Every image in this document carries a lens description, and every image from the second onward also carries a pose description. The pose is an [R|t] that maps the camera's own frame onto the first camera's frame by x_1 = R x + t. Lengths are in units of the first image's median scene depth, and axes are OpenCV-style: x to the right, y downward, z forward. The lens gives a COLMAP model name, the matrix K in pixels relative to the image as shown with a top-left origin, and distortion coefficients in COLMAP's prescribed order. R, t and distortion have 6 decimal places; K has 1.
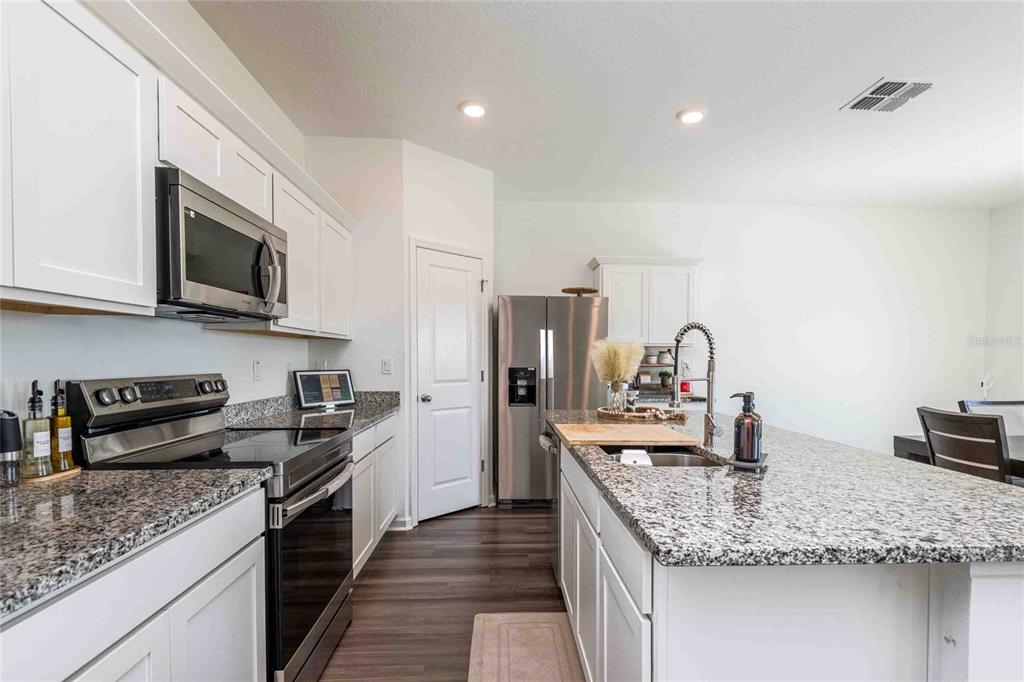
lens RADIAL K [[478.4, 0, 522.5], [0, 478.4, 368.6], [0, 0, 1]] dist [0.013233, -0.008114]
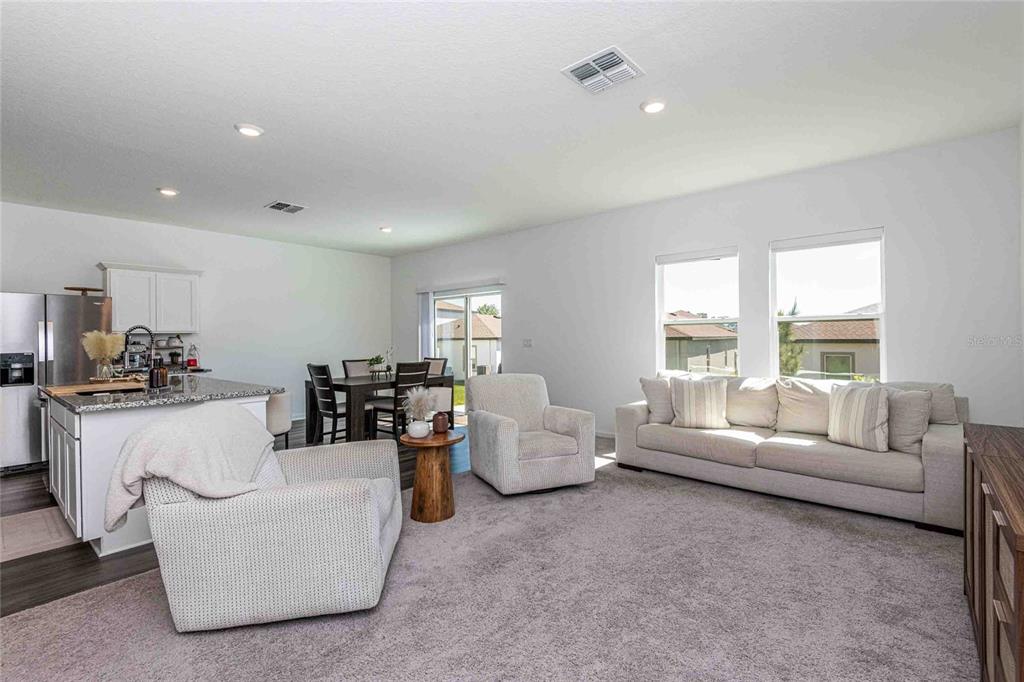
lens RADIAL K [[453.6, 0, 510.9], [0, 453.6, 334.7], [0, 0, 1]] dist [-0.002080, -0.001789]
pose [[0.681425, -0.011369, 0.731799, 0.028994], [0.033963, 0.999293, -0.016101, 0.021971], [-0.731099, 0.035826, 0.681330, -1.175212]]
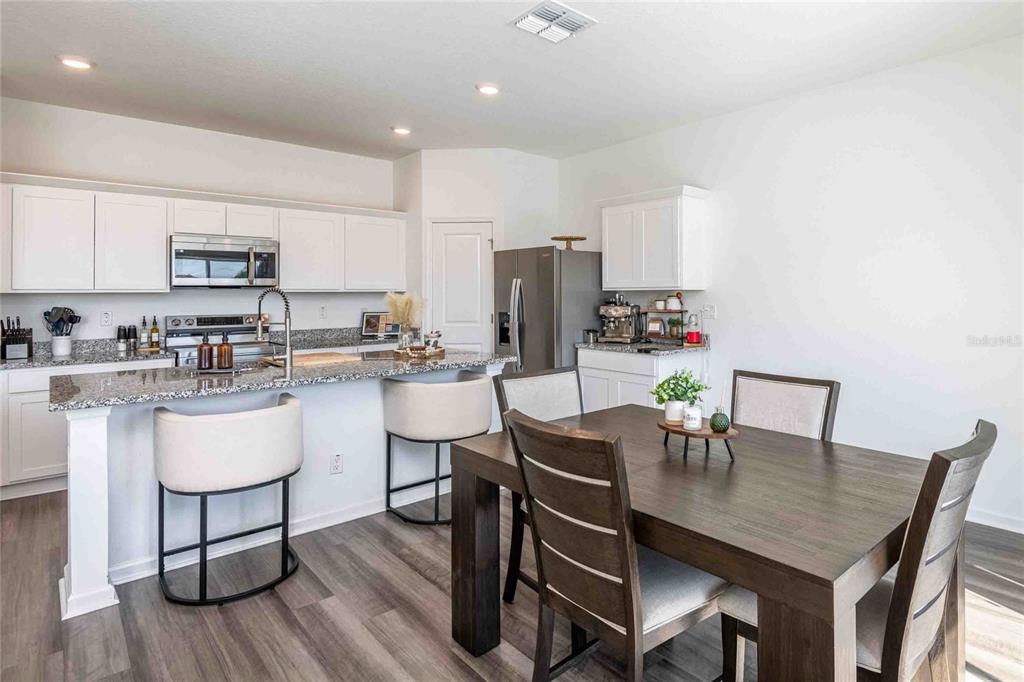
lens RADIAL K [[548.9, 0, 590.8], [0, 548.9, 281.5], [0, 0, 1]] dist [-0.008756, -0.002040]
pose [[0.675790, -0.025080, -0.736668, 2.002191], [-0.006986, 0.999158, -0.040425, -0.042152], [0.737061, 0.032465, 0.675046, 0.454694]]
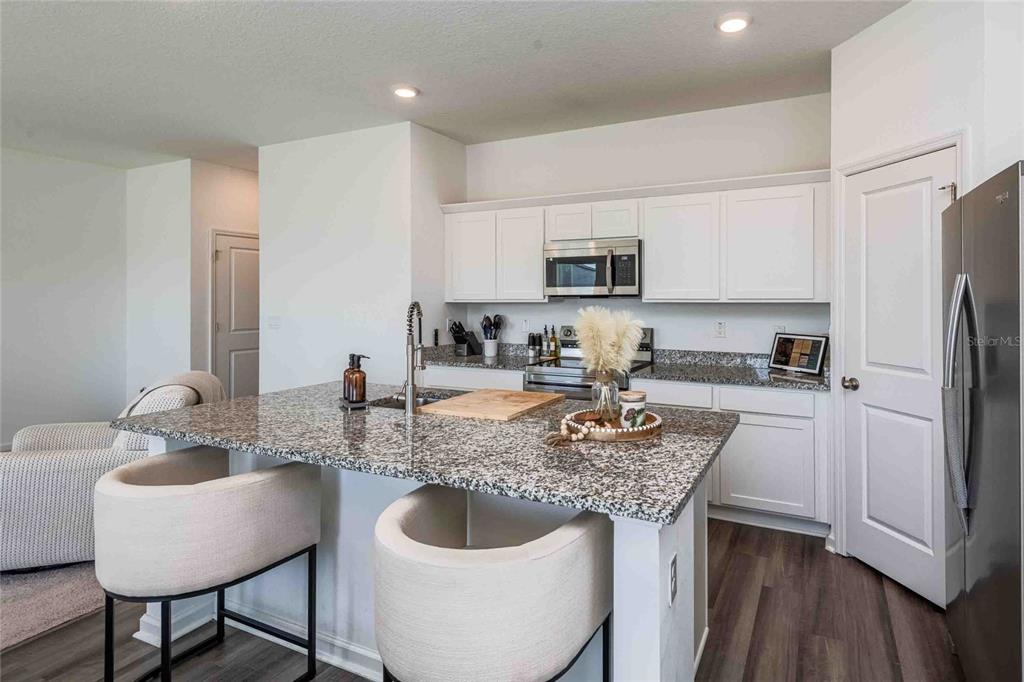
lens RADIAL K [[519.8, 0, 579.2], [0, 519.8, 298.0], [0, 0, 1]] dist [0.026033, -0.001307]
pose [[-0.454289, -0.006079, -0.890833, 1.104987], [-0.021939, 0.999750, 0.004366, -0.098498], [0.890584, 0.021528, -0.454309, 1.618455]]
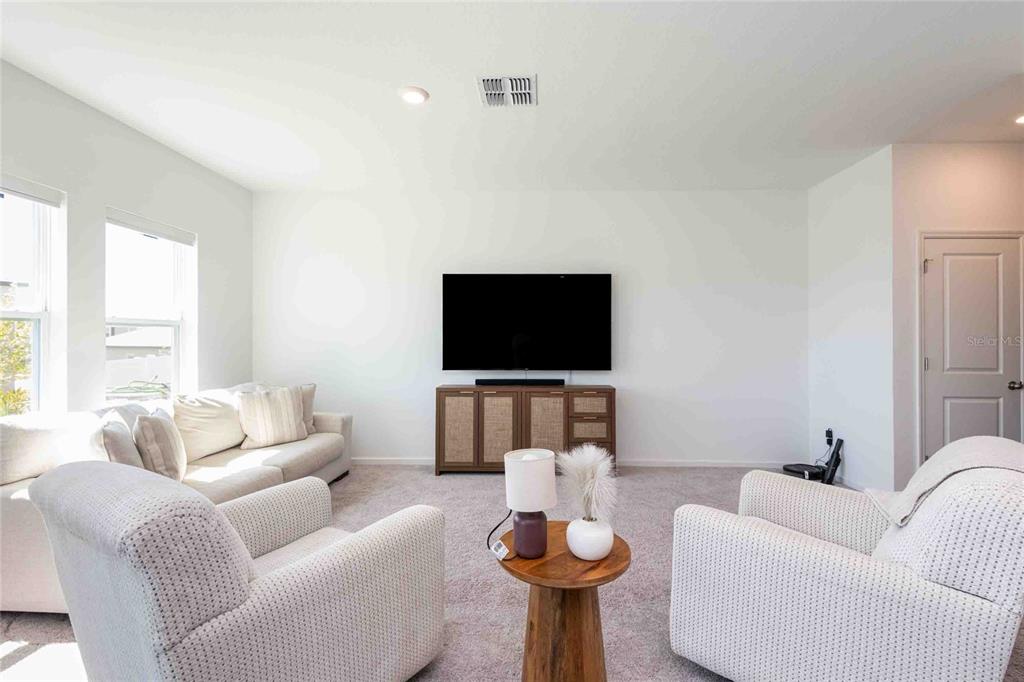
lens RADIAL K [[478.4, 0, 524.5], [0, 478.4, 342.1], [0, 0, 1]] dist [0.013233, -0.008114]
pose [[-0.997193, -0.012029, 0.073903, 0.943097], [-0.010100, 0.999600, 0.026416, -0.019385], [-0.074191, 0.025595, -0.996916, 0.769457]]
